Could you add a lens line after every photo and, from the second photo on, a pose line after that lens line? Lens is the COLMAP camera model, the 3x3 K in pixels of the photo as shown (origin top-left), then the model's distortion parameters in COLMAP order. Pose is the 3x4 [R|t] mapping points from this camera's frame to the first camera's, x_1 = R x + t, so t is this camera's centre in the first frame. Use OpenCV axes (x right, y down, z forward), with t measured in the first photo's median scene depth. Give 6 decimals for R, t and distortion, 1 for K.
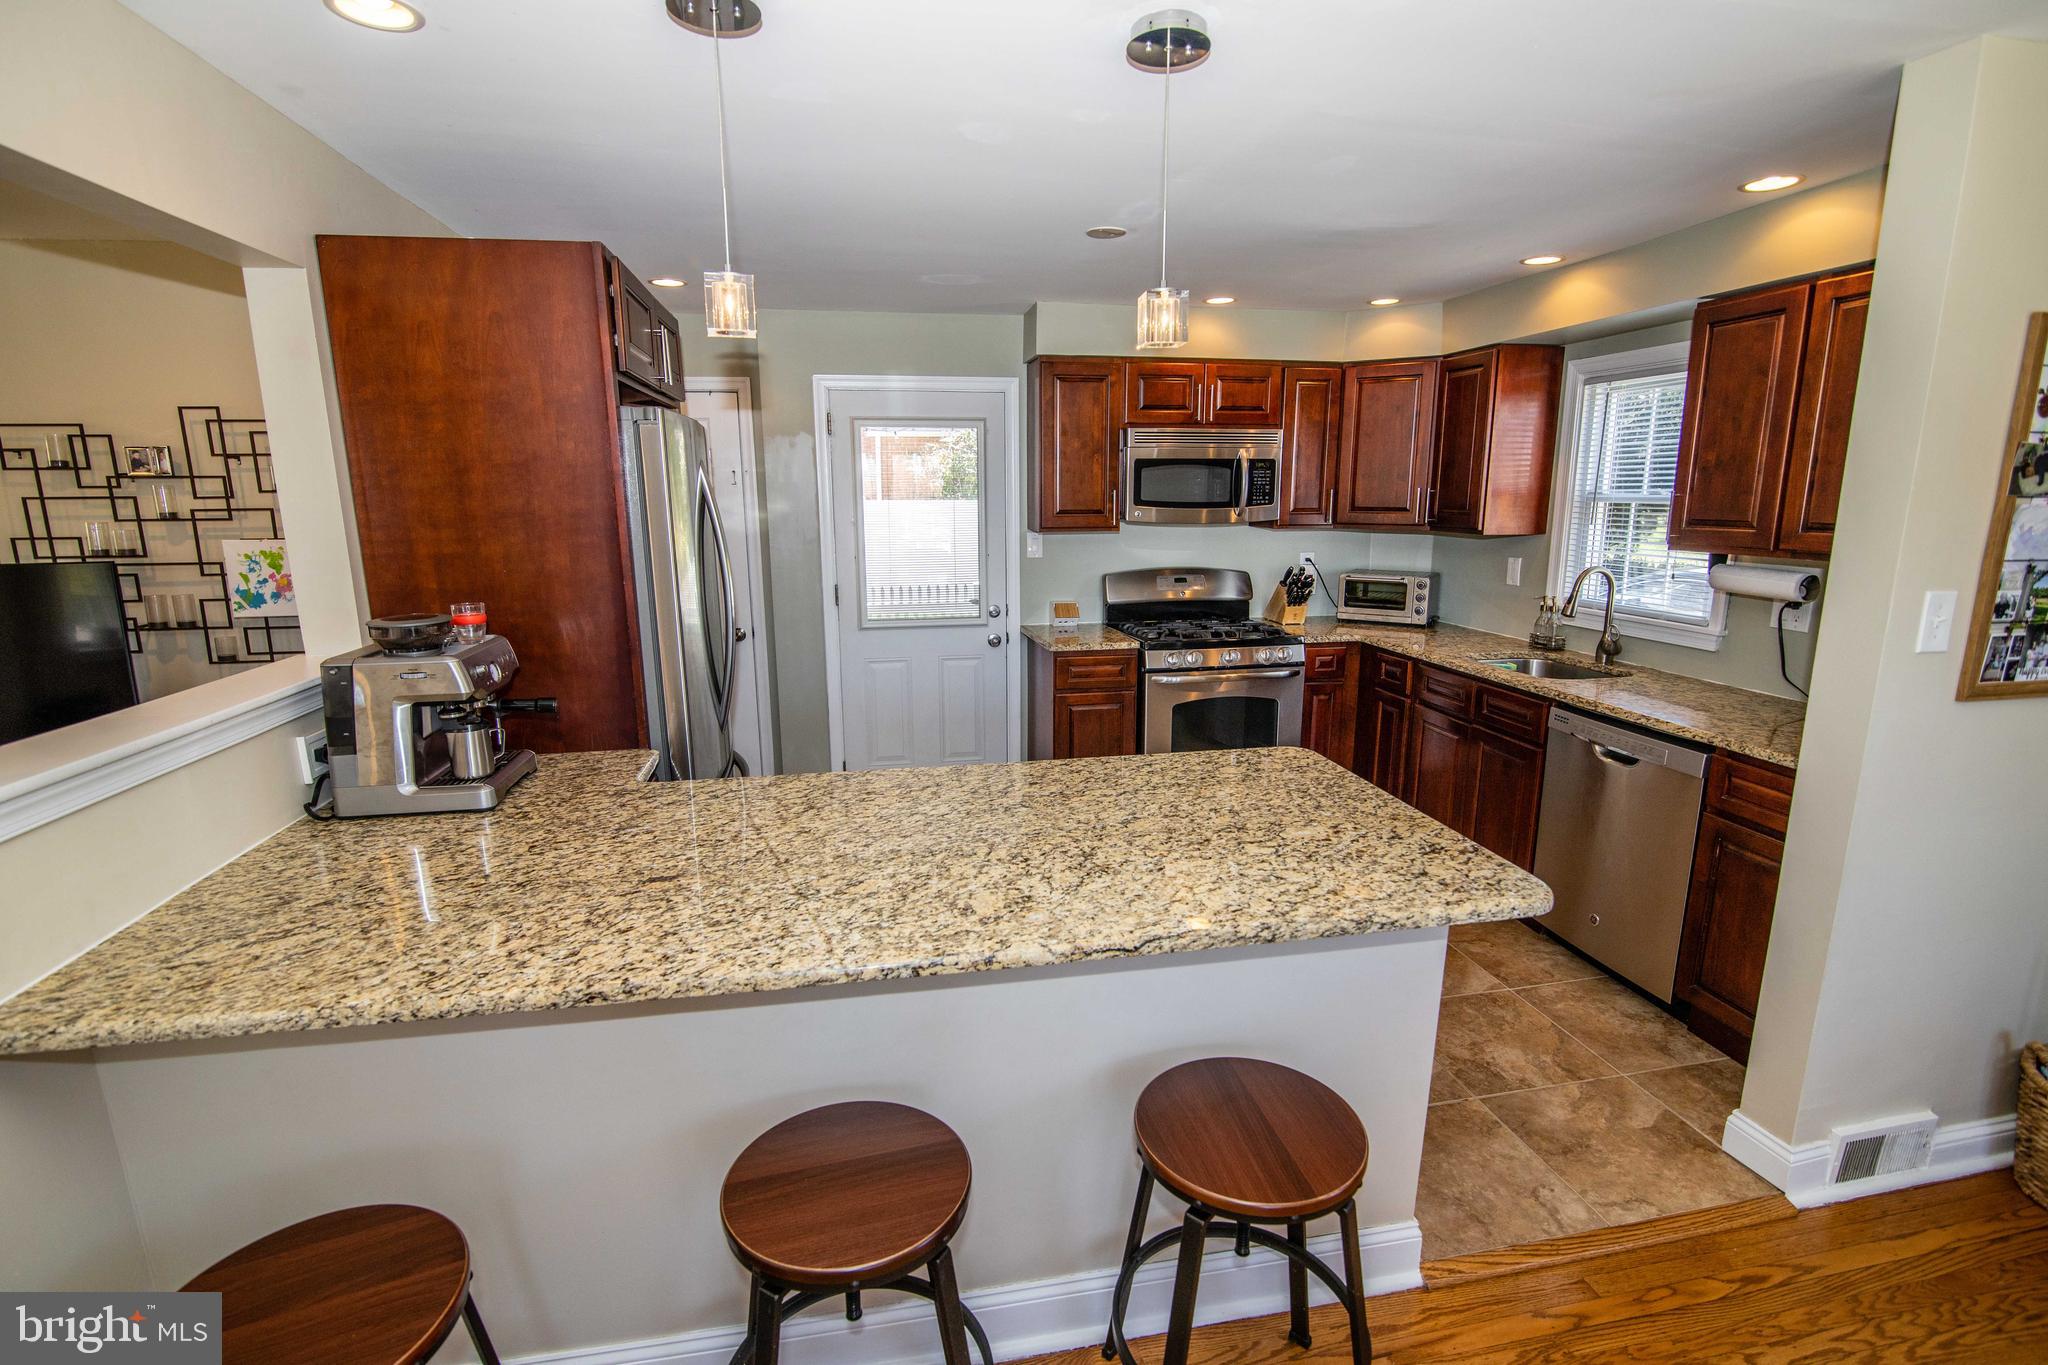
lens RADIAL K [[935.6, 0, 1029.5], [0, 935.6, 684.6], [0, 0, 1]] dist [-0.019489, 0.001041]
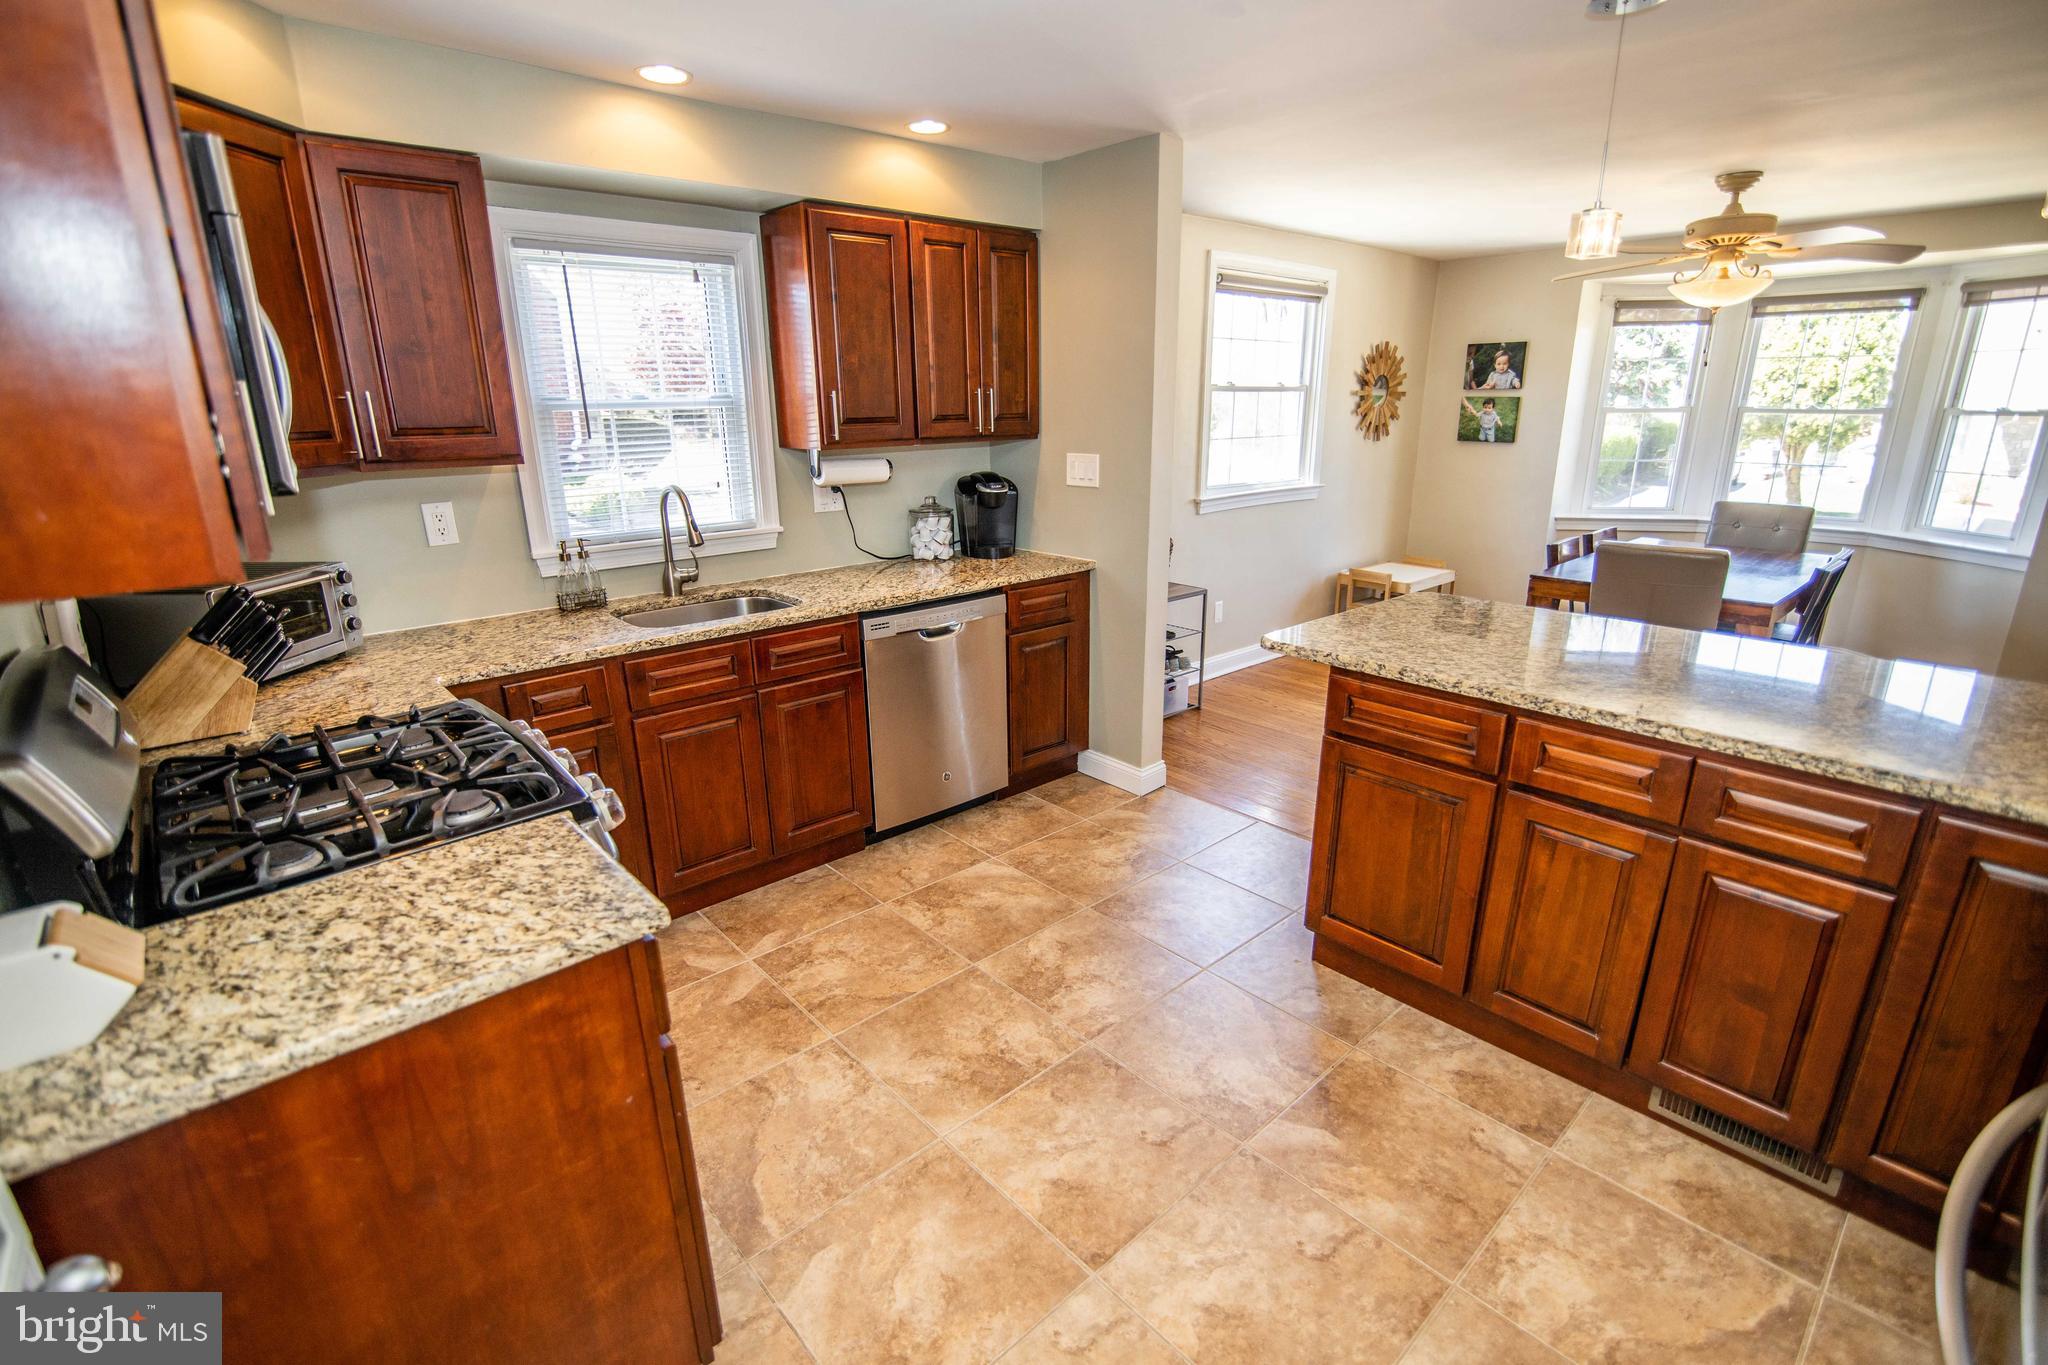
lens RADIAL K [[935.6, 0, 1029.5], [0, 935.6, 684.6], [0, 0, 1]] dist [-0.019489, 0.001041]
pose [[-0.512778, -0.241711, 0.823793, -0.264376], [0.187304, 0.904937, 0.382109, -0.196475], [-0.837840, 0.350236, -0.418758, 0.994799]]
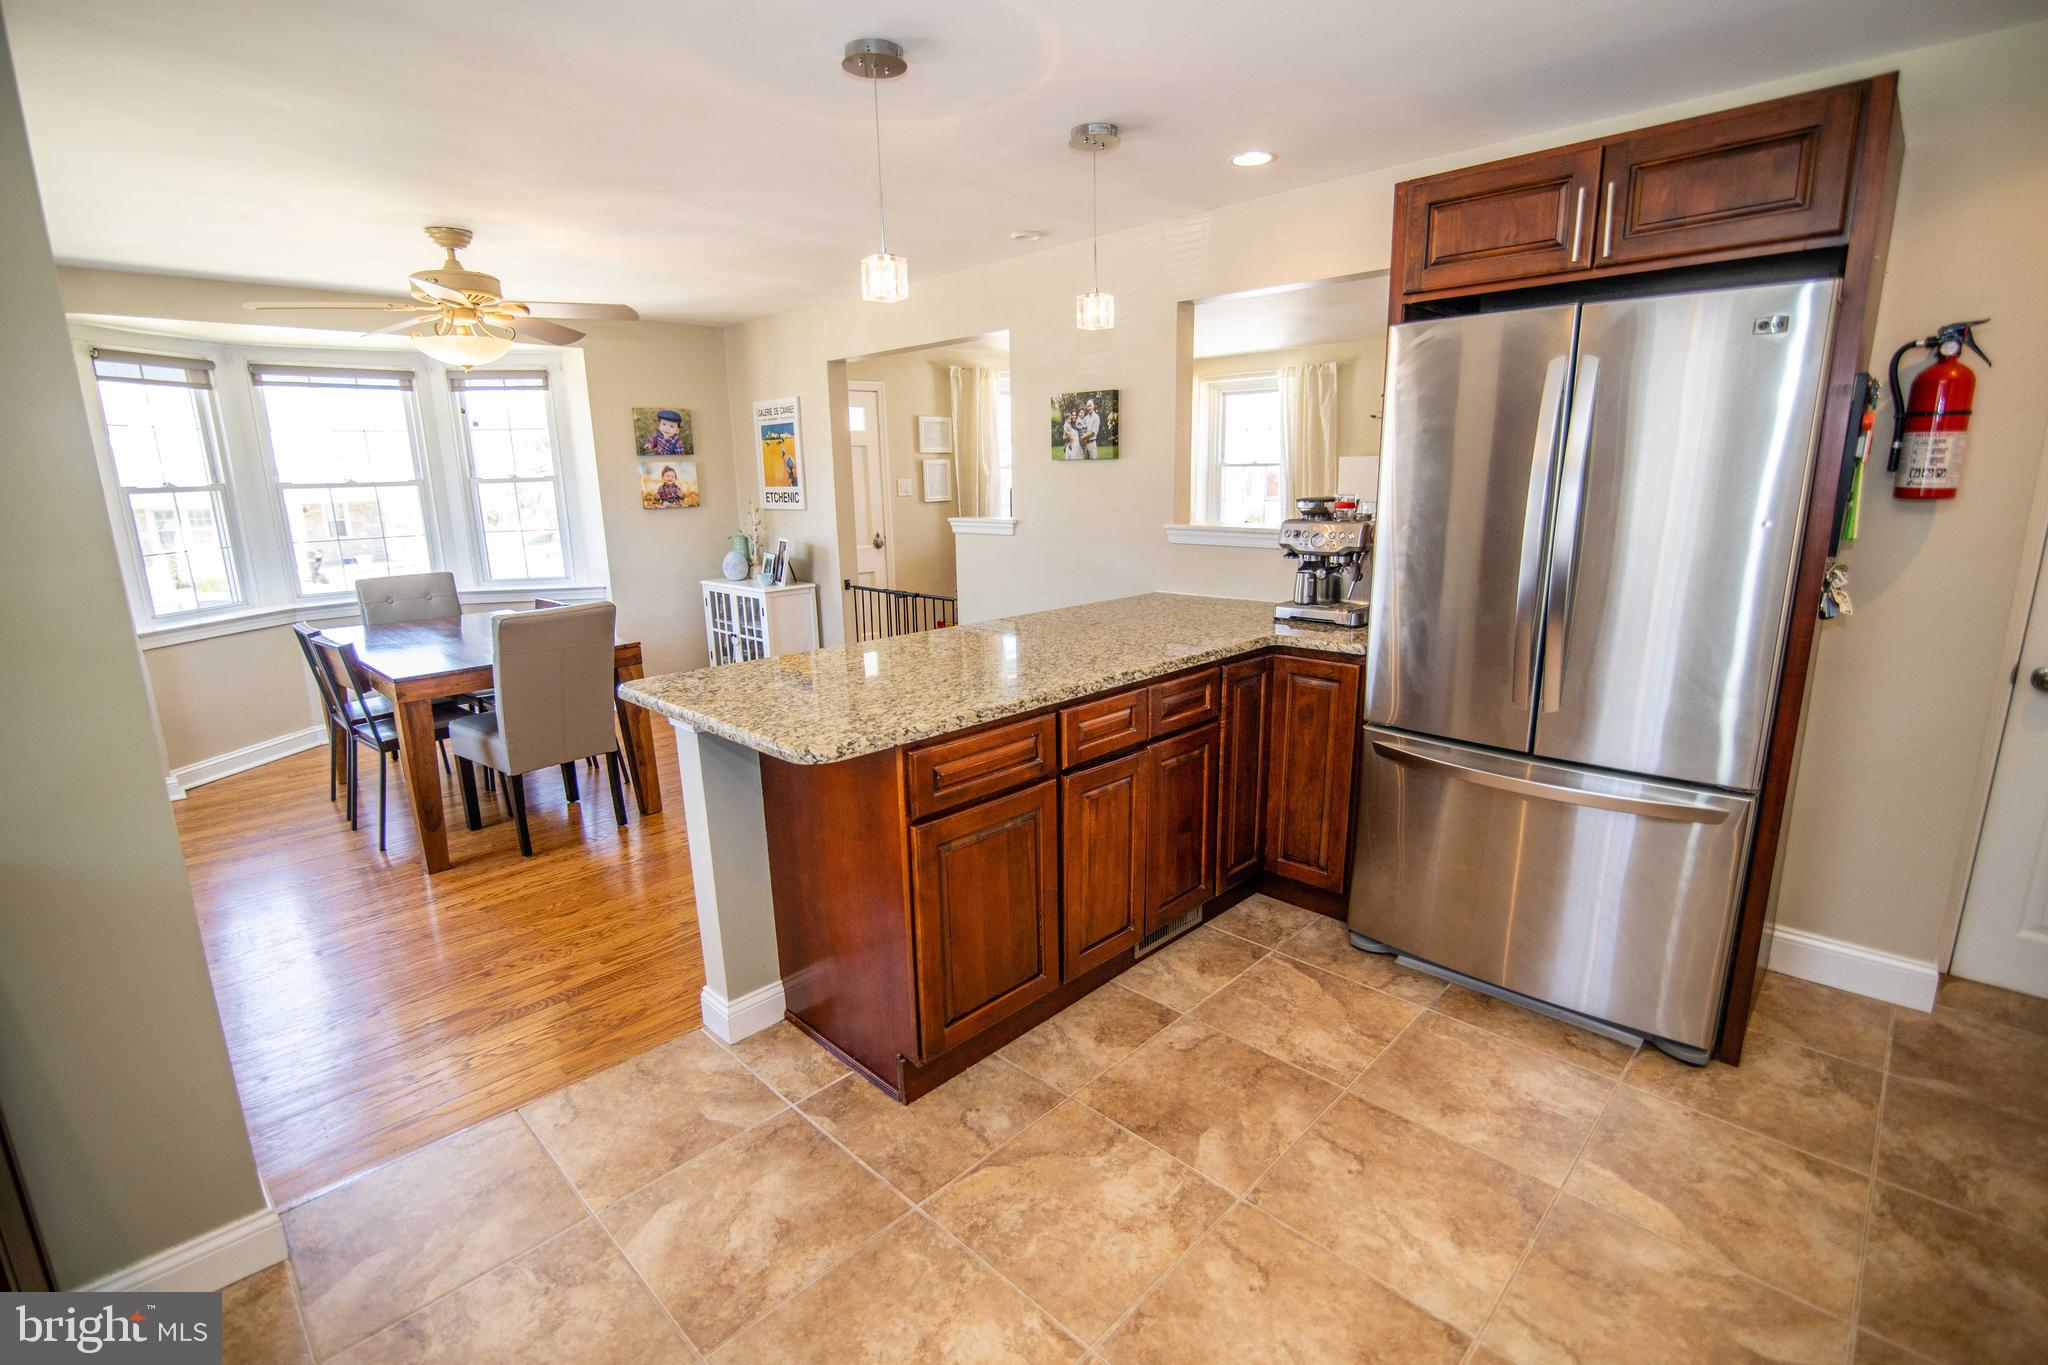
lens RADIAL K [[935.6, 0, 1029.5], [0, 935.6, 684.6], [0, 0, 1]] dist [-0.019489, 0.001041]
pose [[-0.825083, 0.146647, -0.545649, 0.324125], [-0.091818, 0.918093, 0.385584, -0.167575], [0.557501, 0.368239, -0.744038, 0.968955]]
